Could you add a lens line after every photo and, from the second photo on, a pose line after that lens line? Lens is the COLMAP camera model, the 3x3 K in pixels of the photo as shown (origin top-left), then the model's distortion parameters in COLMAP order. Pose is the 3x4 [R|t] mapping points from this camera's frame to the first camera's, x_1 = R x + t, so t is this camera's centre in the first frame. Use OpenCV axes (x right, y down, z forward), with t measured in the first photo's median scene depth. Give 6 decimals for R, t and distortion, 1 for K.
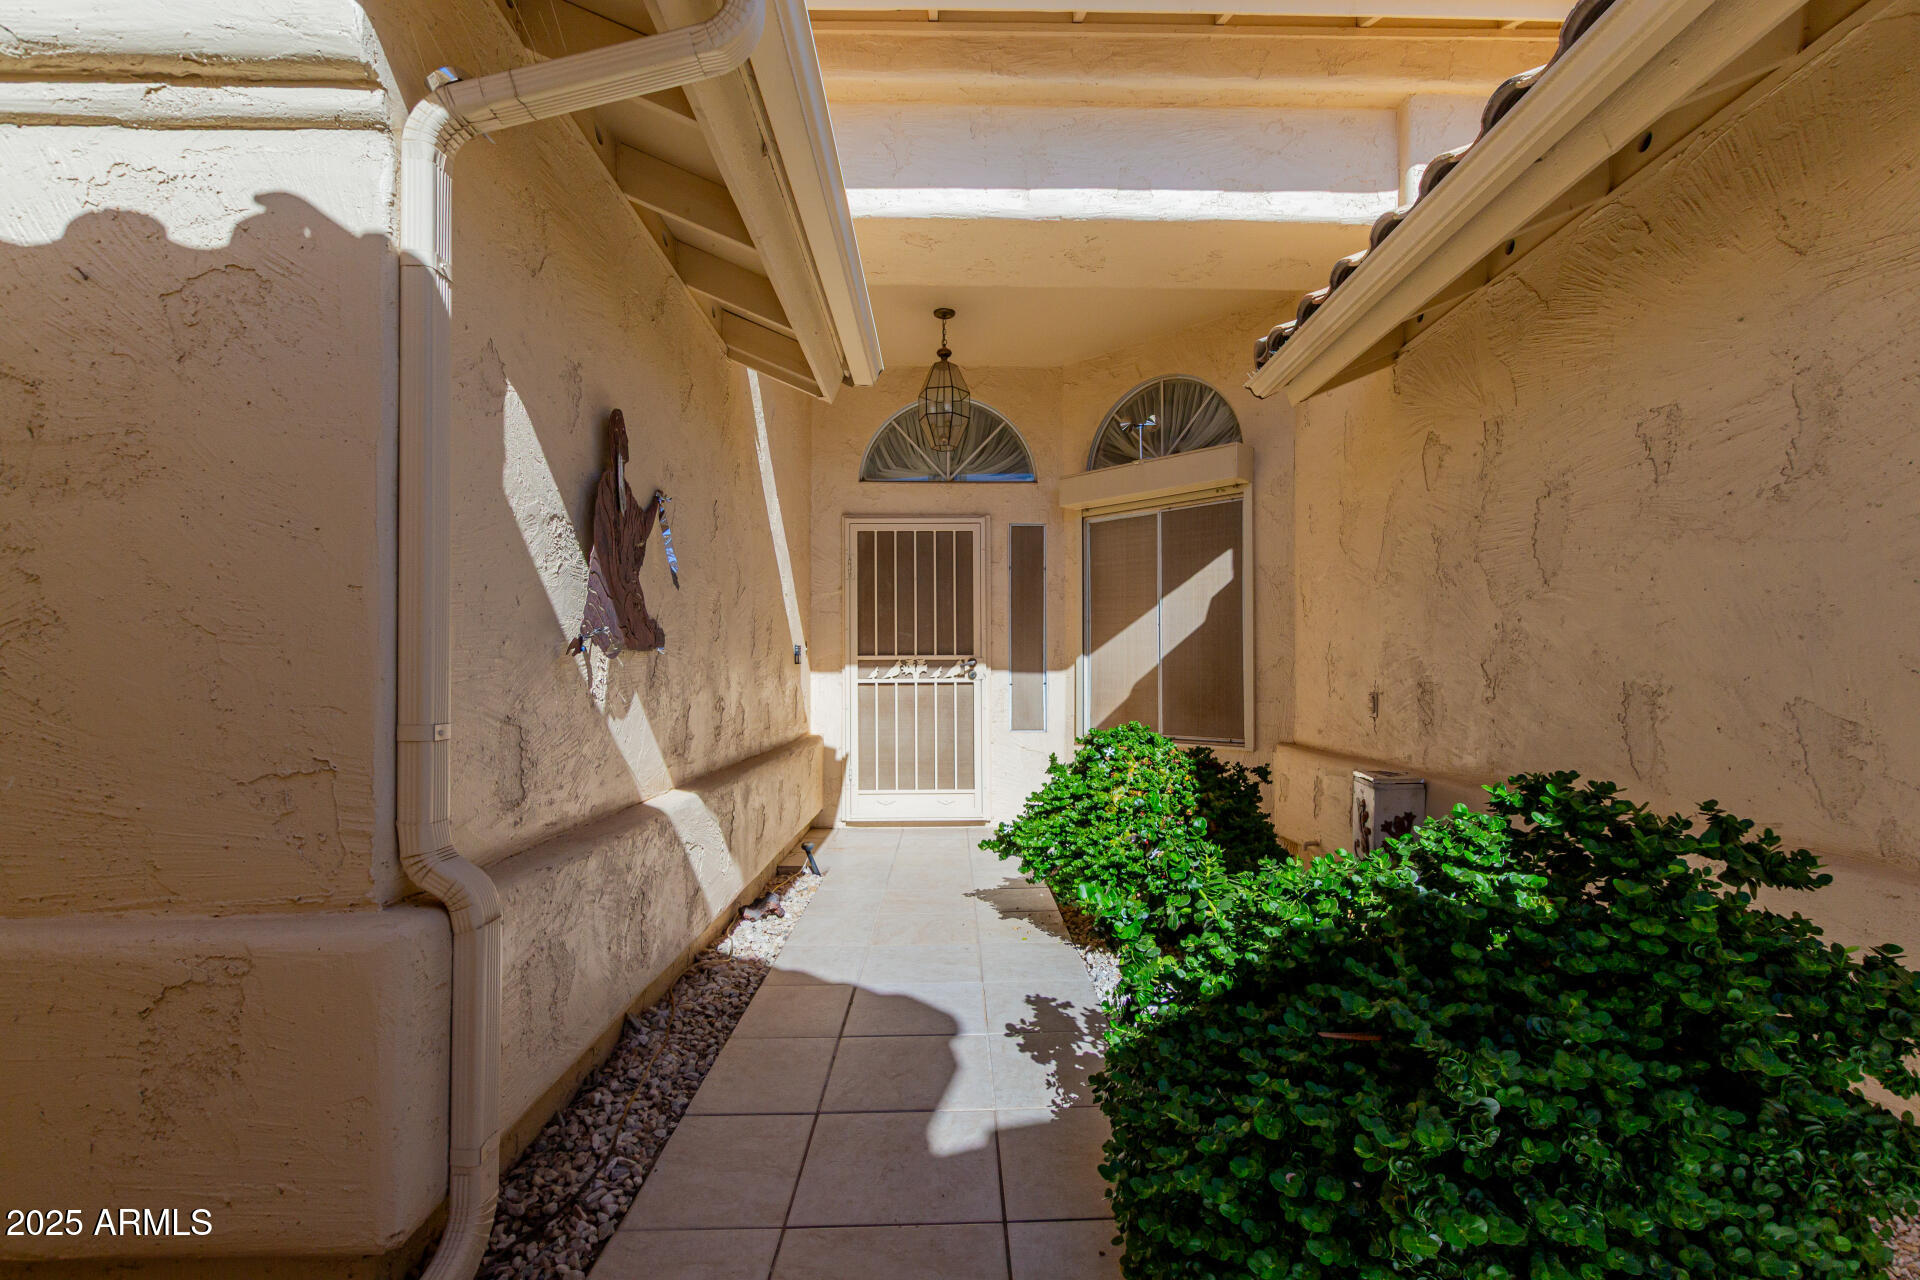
lens RADIAL K [[879.7, 0, 977.5], [0, 879.7, 676.0], [0, 0, 1]] dist [0.004349, 0.000080]
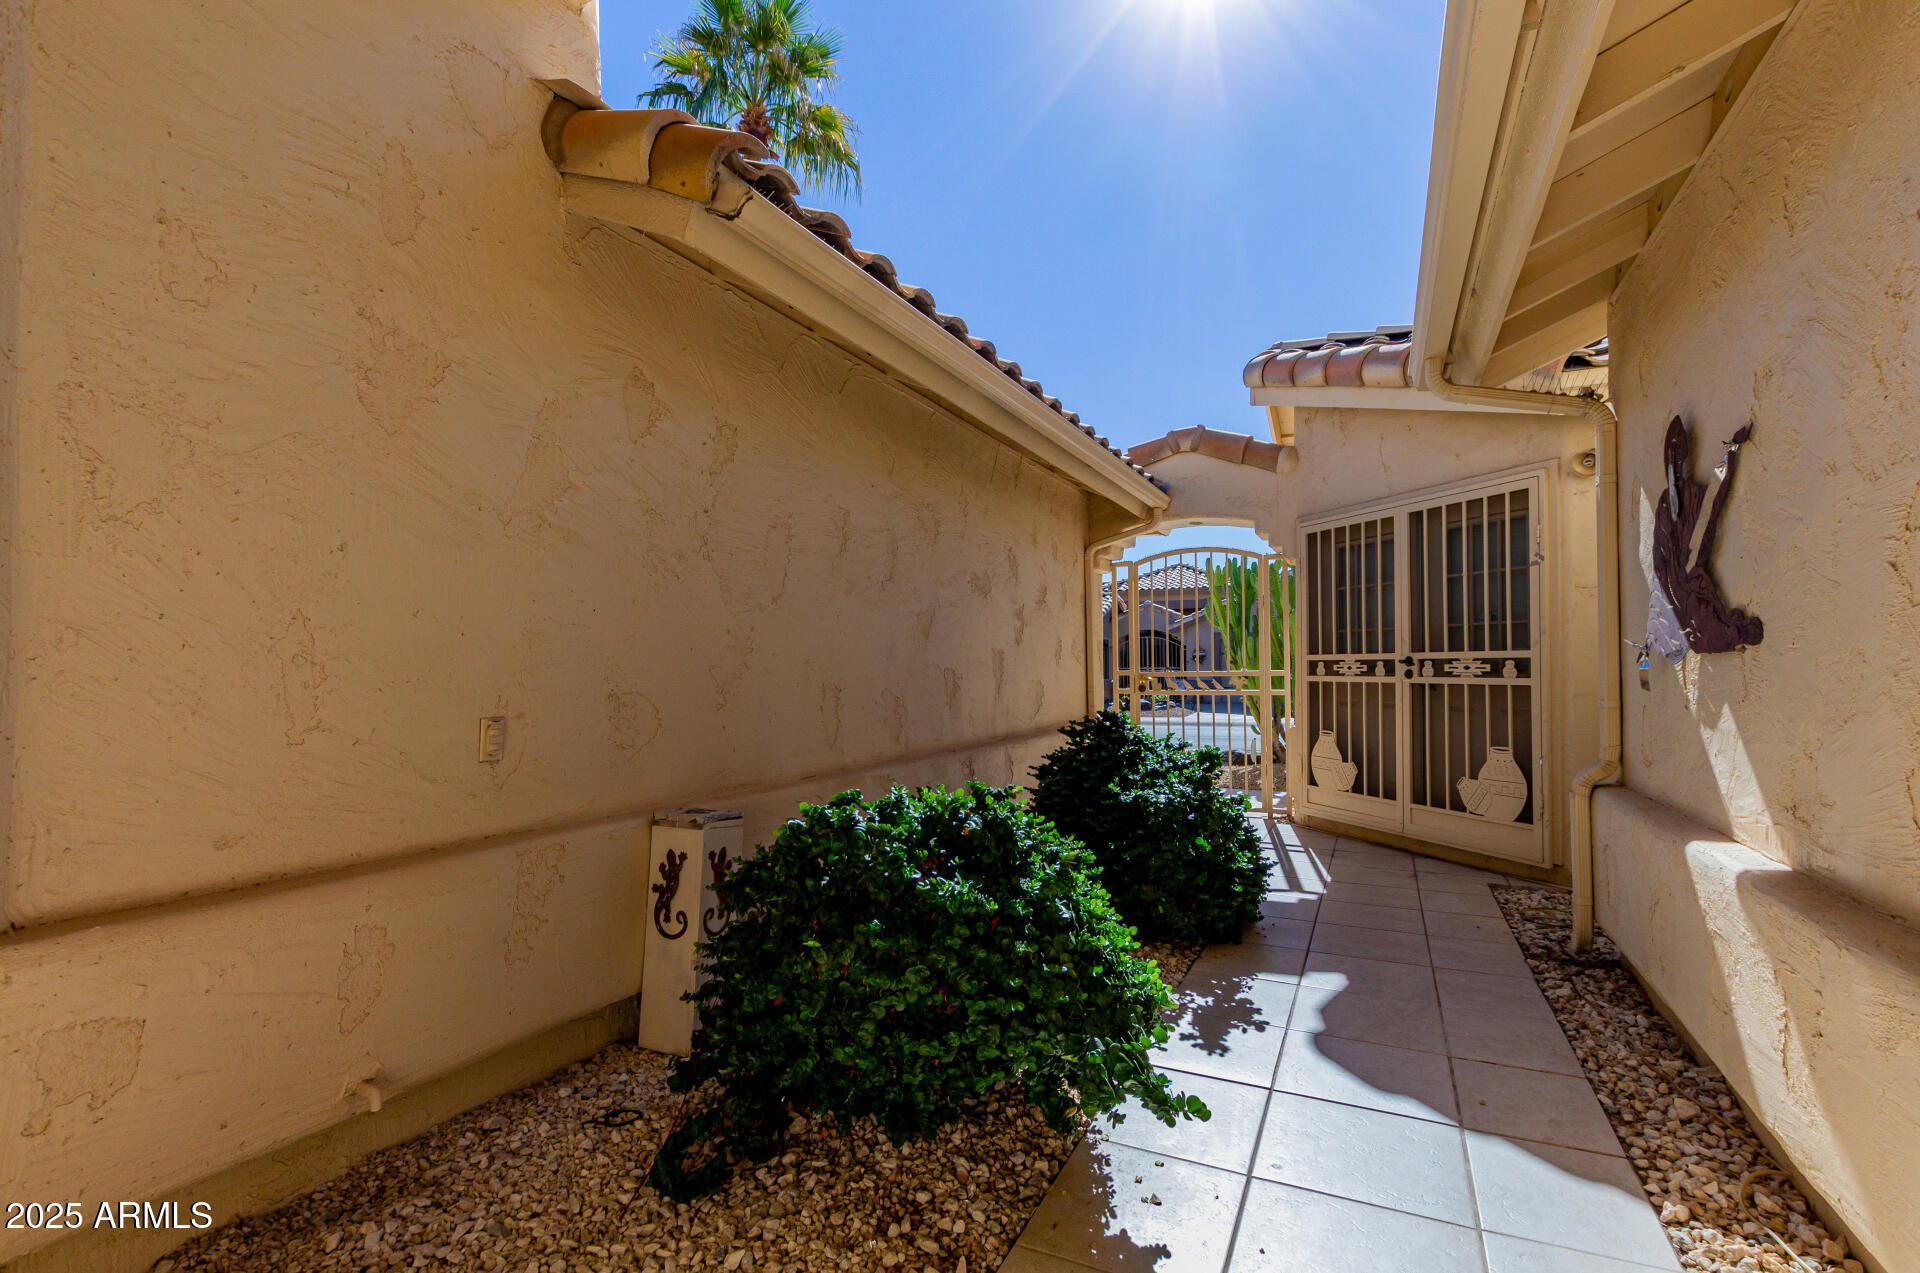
lens RADIAL K [[894.0, 0, 964.5], [0, 894.0, 661.0], [0, 0, 1]] dist [0.000001, -0.000045]
pose [[-0.894470, 0.008013, 0.447056, -0.123805], [0.006170, 0.999965, -0.005579, -0.019788], [-0.447086, -0.002231, -0.894488, 2.121831]]
